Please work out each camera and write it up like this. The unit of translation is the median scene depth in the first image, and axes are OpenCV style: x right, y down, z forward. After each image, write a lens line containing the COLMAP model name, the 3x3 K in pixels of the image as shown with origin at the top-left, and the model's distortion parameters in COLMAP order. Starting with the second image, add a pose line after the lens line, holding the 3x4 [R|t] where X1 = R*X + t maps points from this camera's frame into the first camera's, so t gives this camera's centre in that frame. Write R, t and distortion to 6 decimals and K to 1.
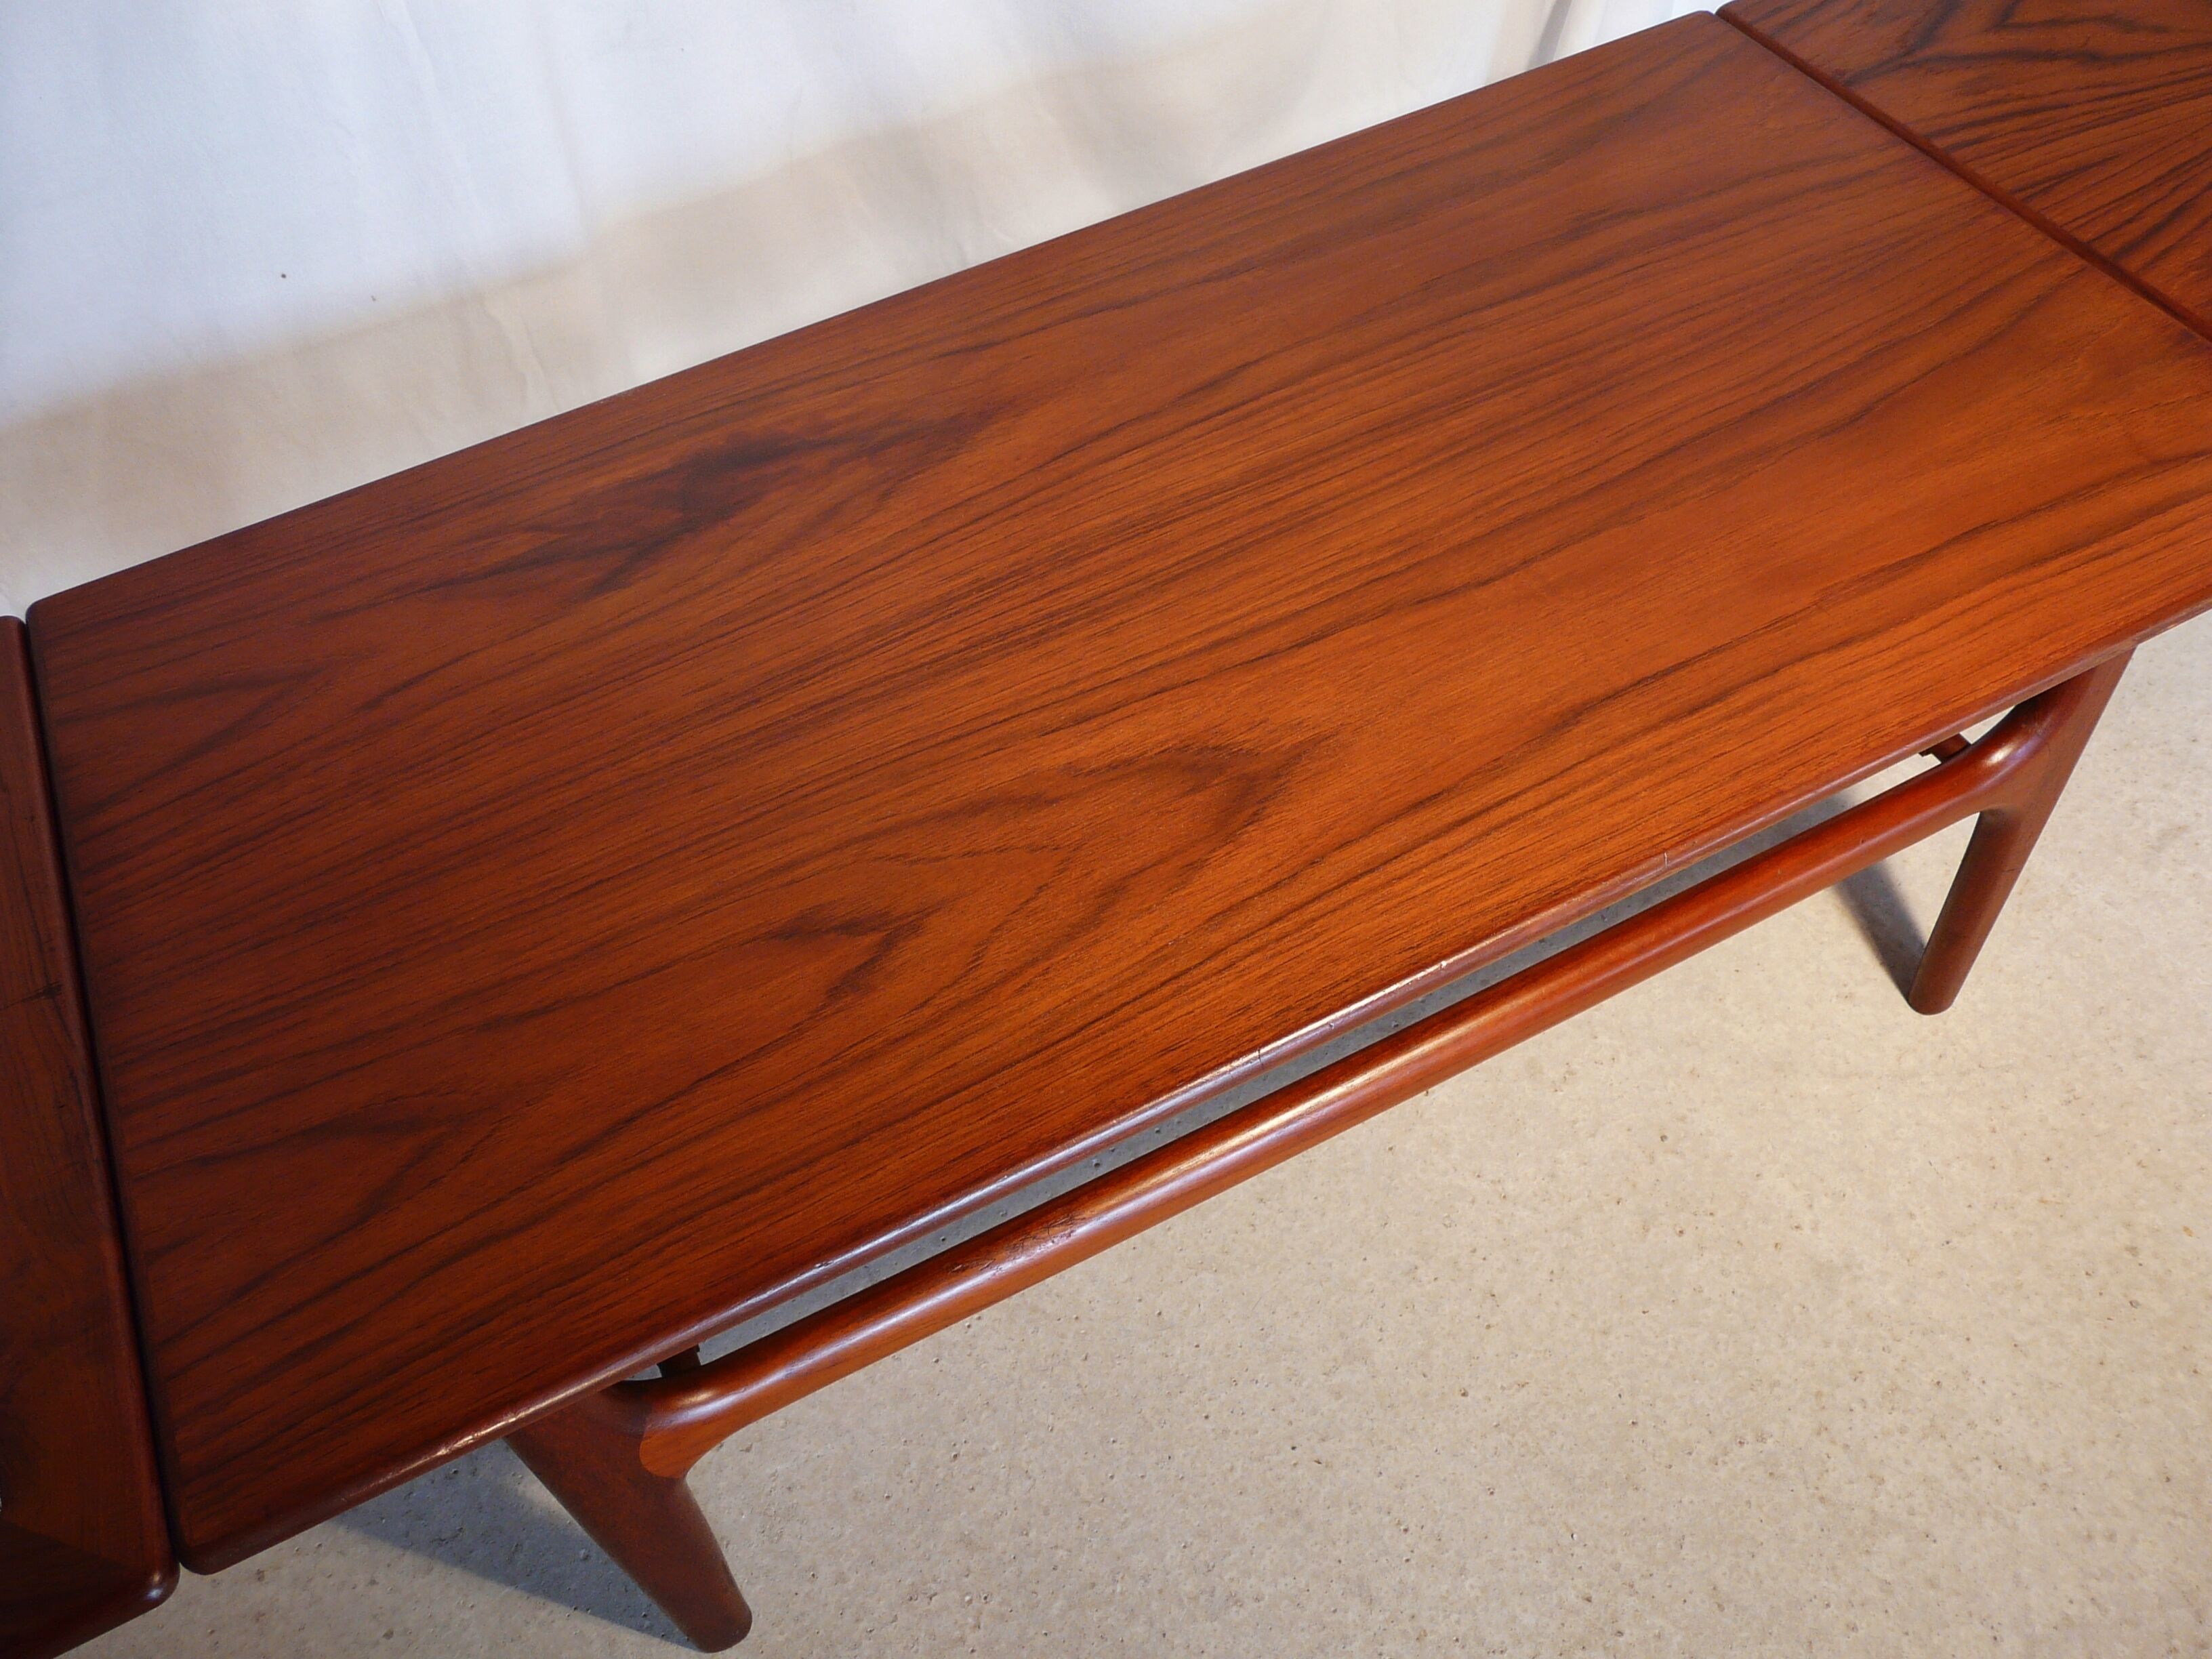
lens RADIAL K [[1848.0, 0, 1106.0], [0, 1848.0, 829.5], [0, 0, 1]] dist [-0.086987, 0.122677]
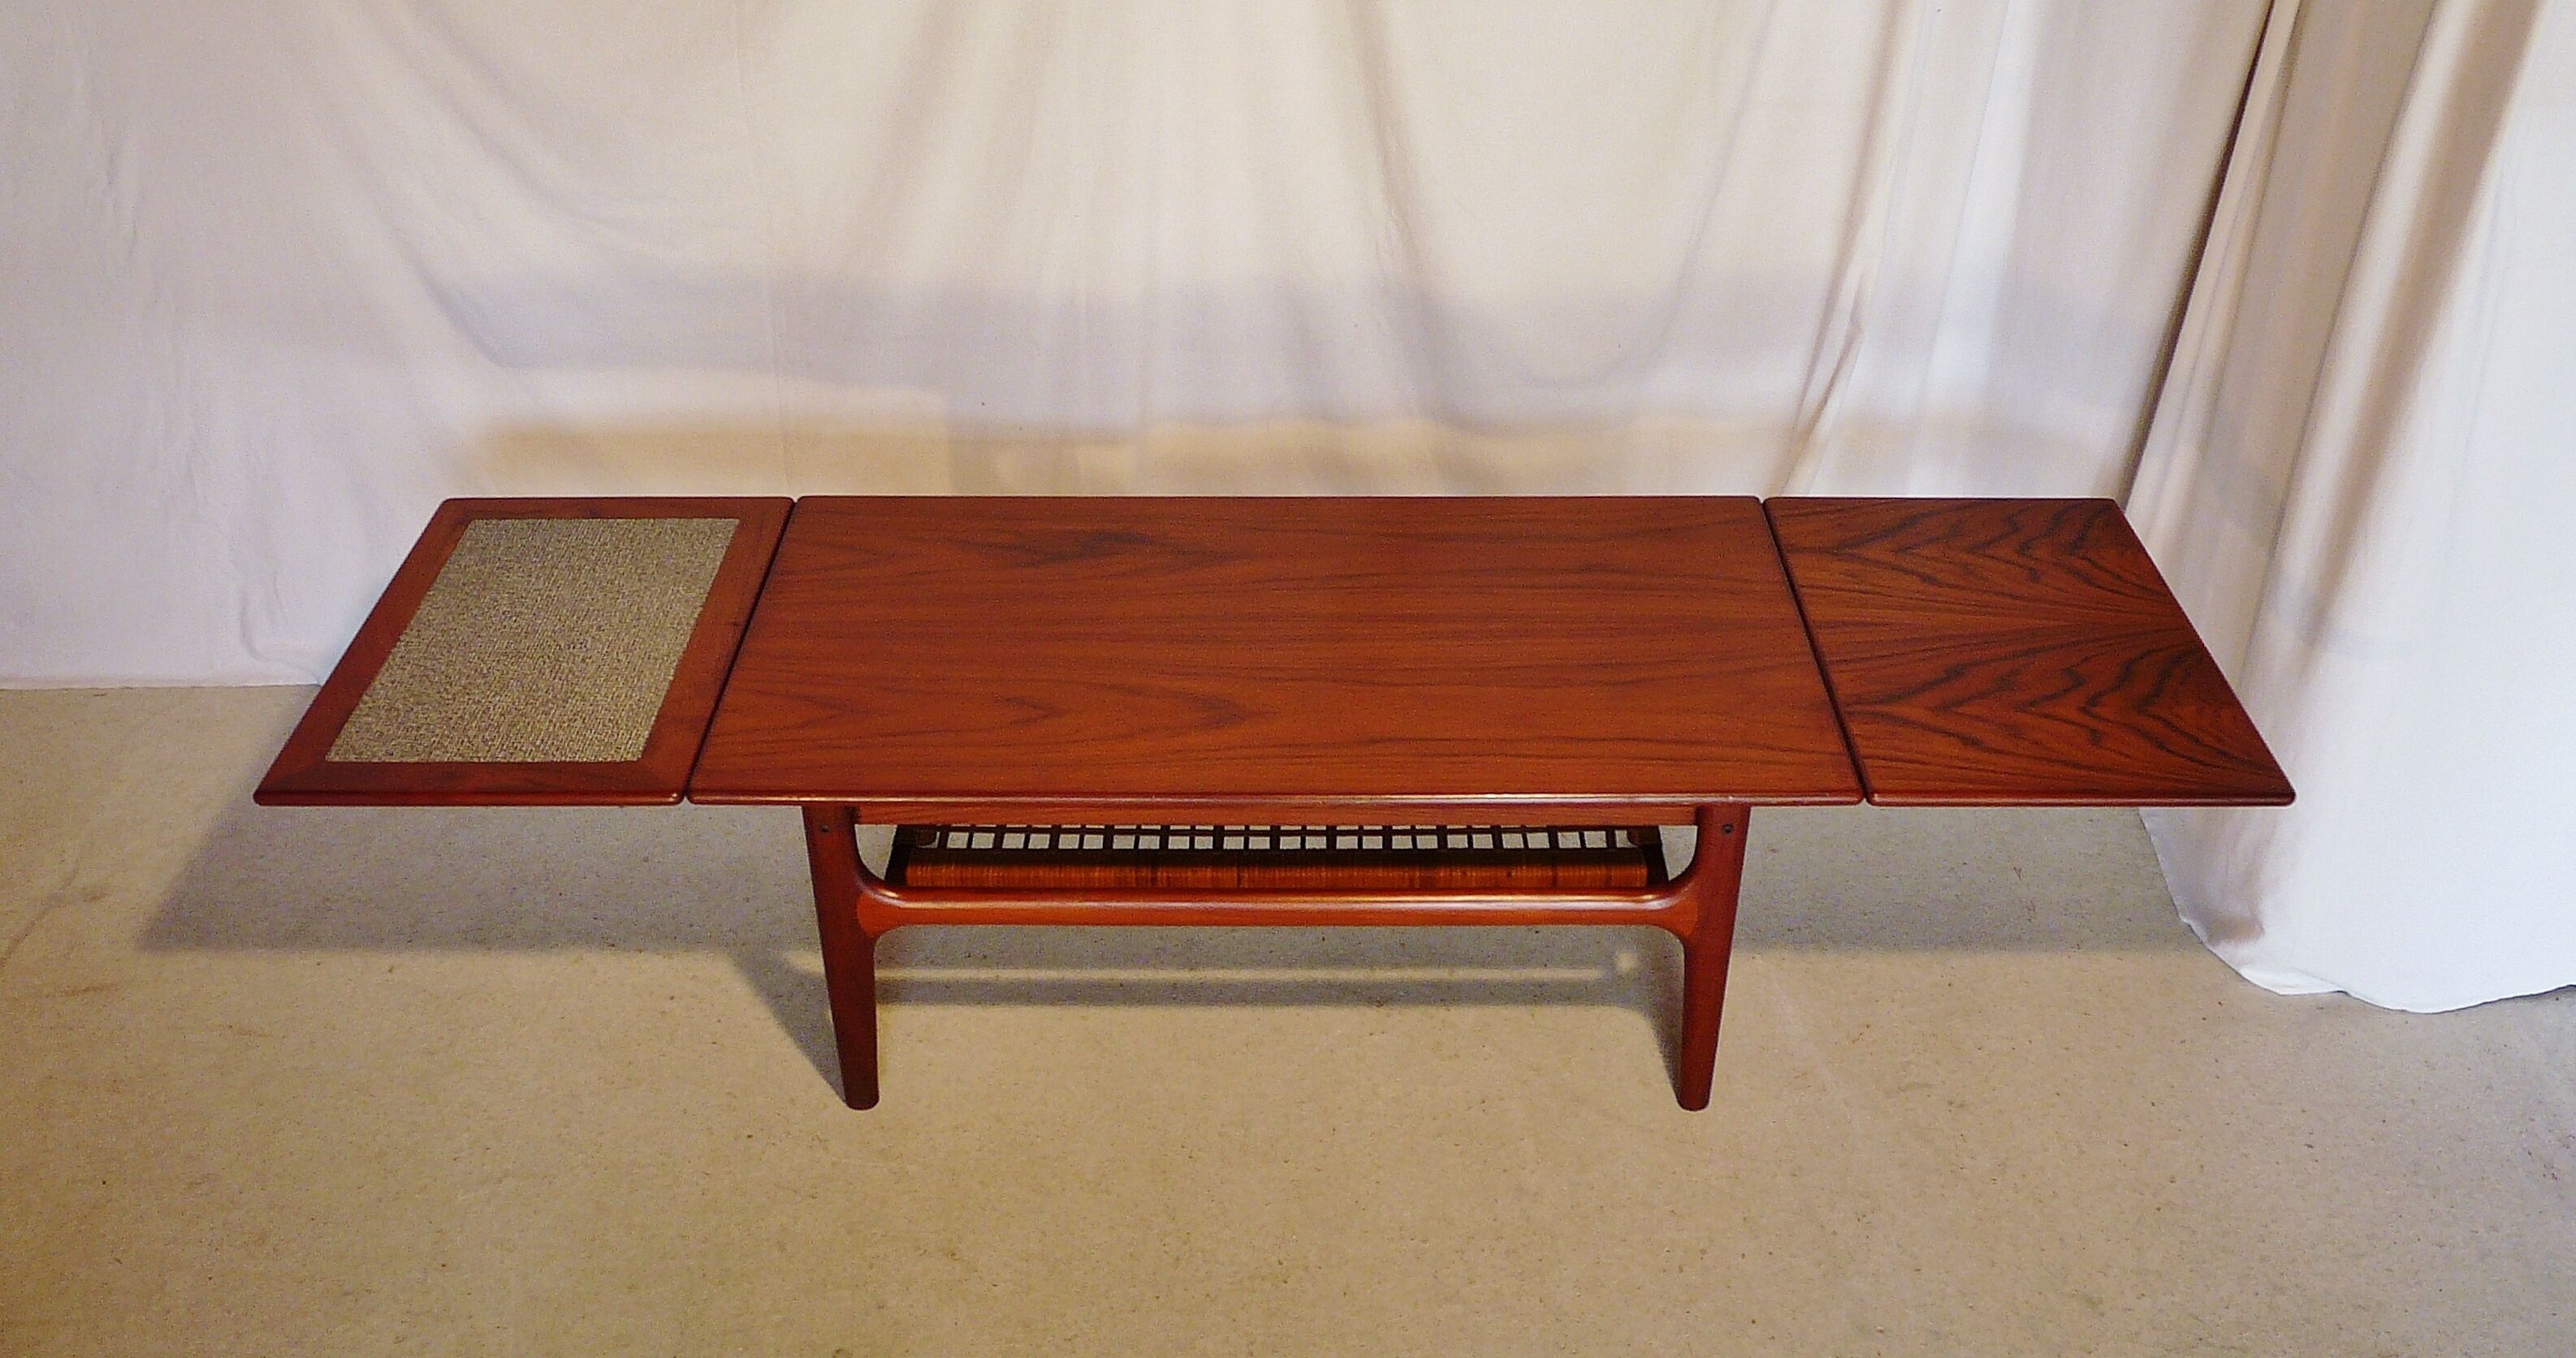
lens RADIAL K [[2223.8, 0, 1283.0], [0, 2223.8, 622.0], [0, 0, 1]] dist [-0.041082, 0.013285]
pose [[0.889400, 0.305014, -0.340491, 0.797753], [-0.393754, 0.889542, -0.231672, 0.366899], [0.232218, 0.340119, 0.911260, -1.127612]]
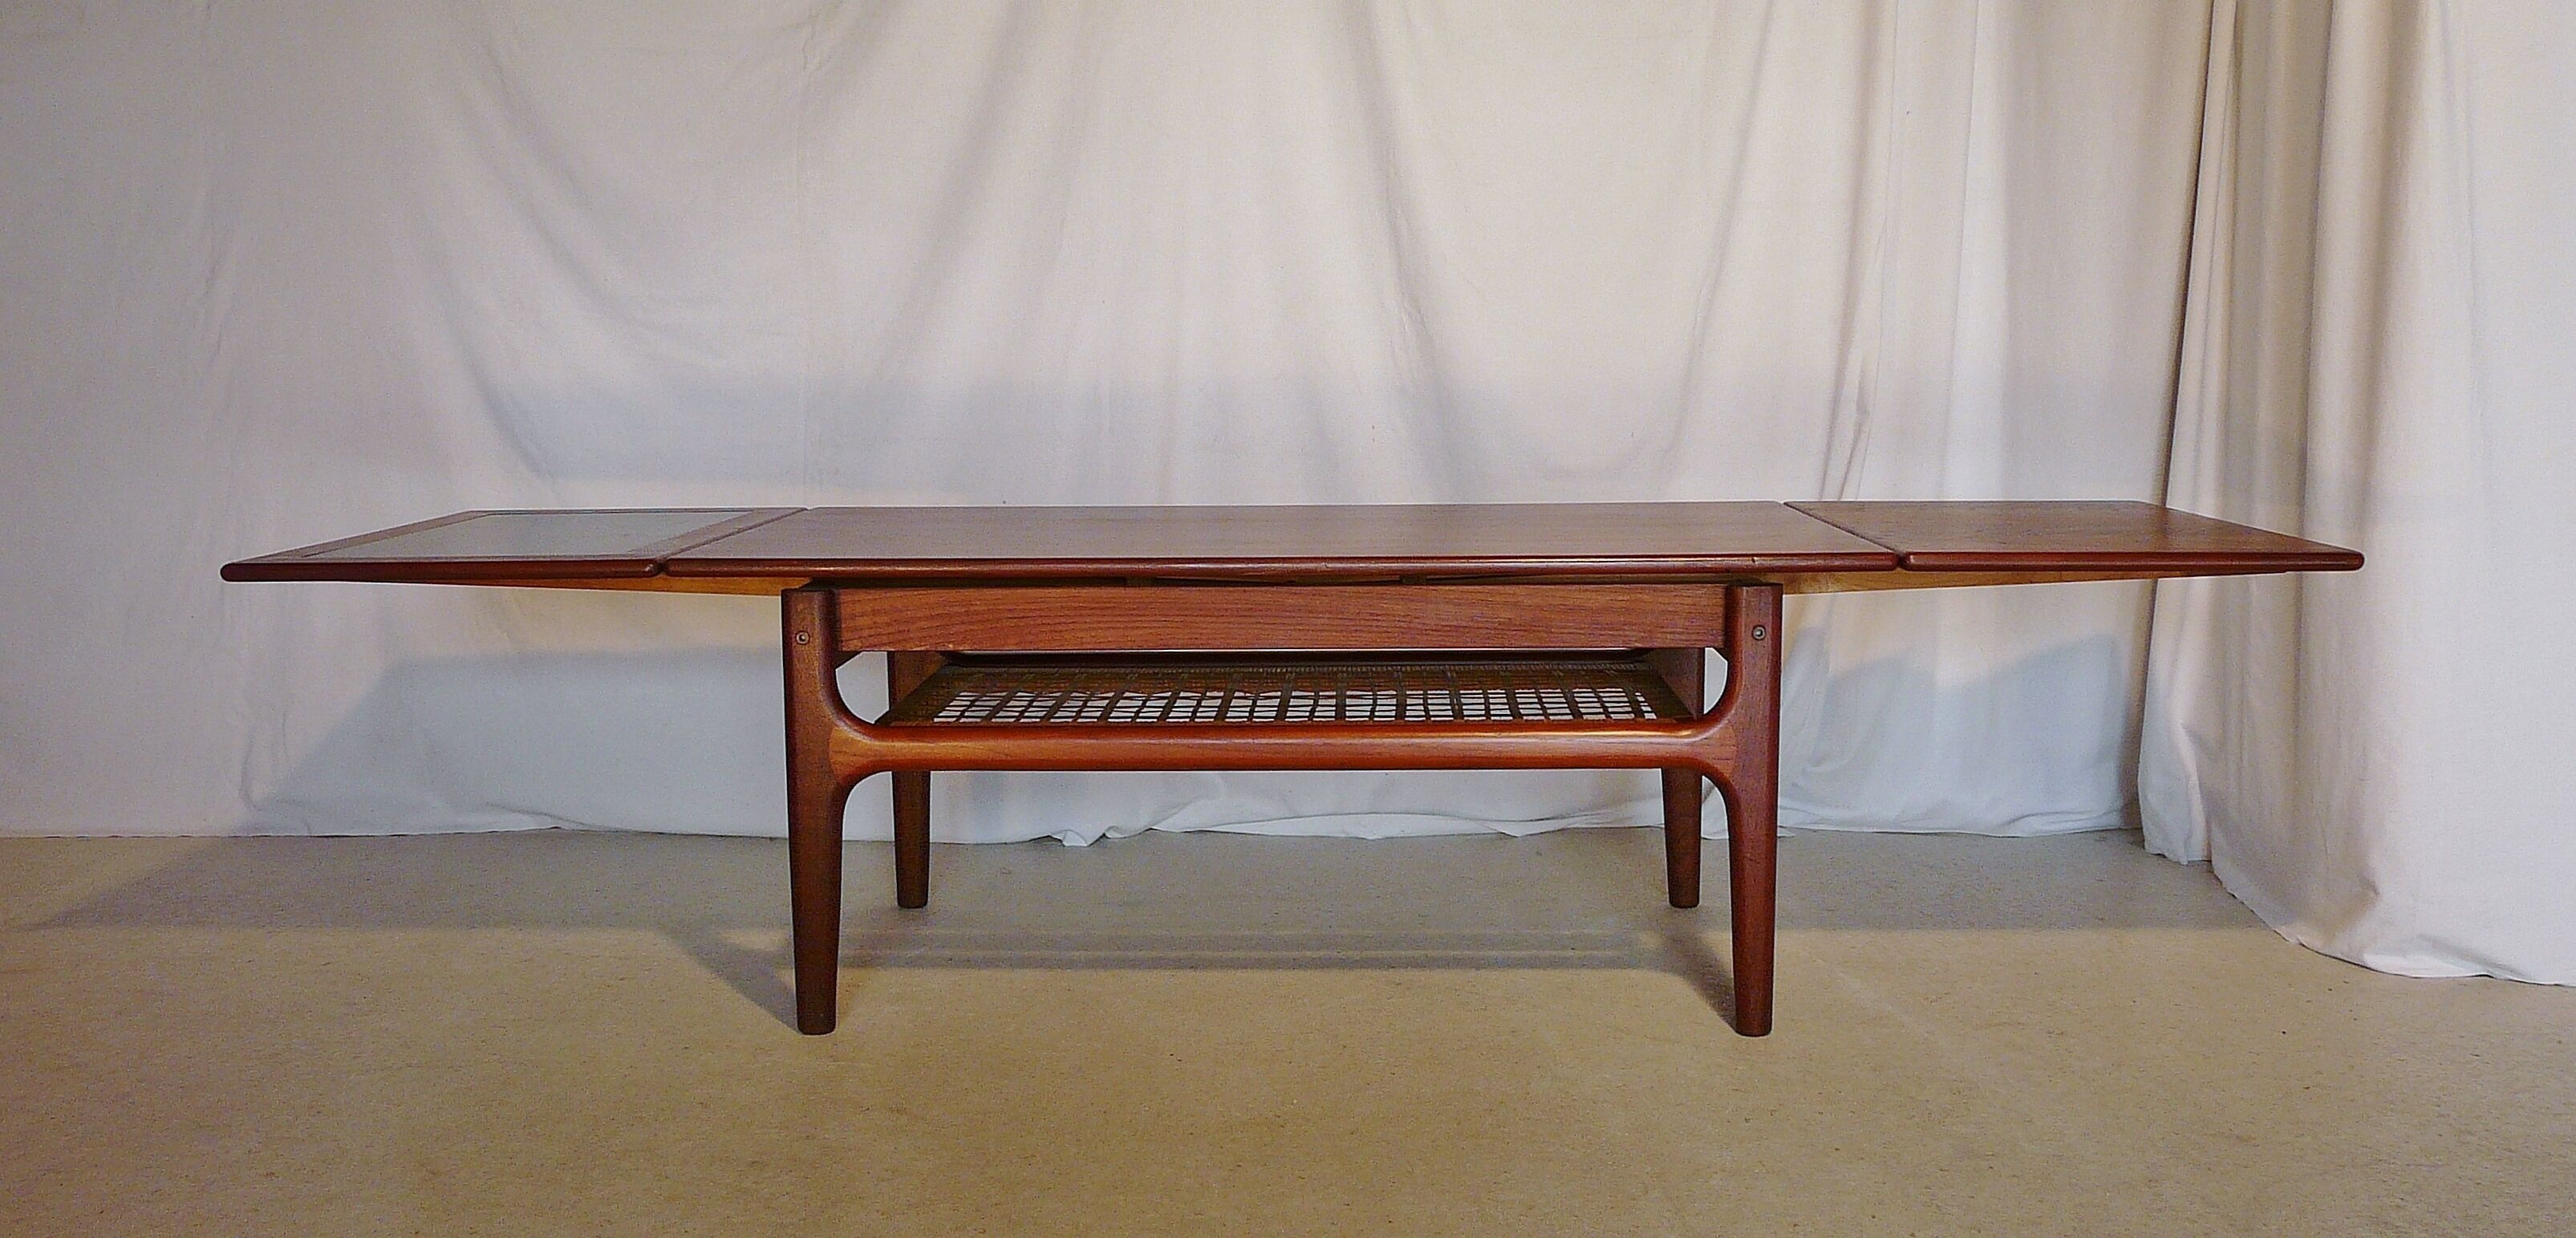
lens RADIAL K [[2181.7, 0, 1270.8], [0, 2181.7, 615.7], [0, 0, 1]] dist [-0.035896, 0.018351]
pose [[0.874108, 0.132672, -0.467262, 1.034224], [-0.411775, 0.712642, -0.567964, 1.139098], [0.257638, 0.688868, 0.677557, -0.490400]]
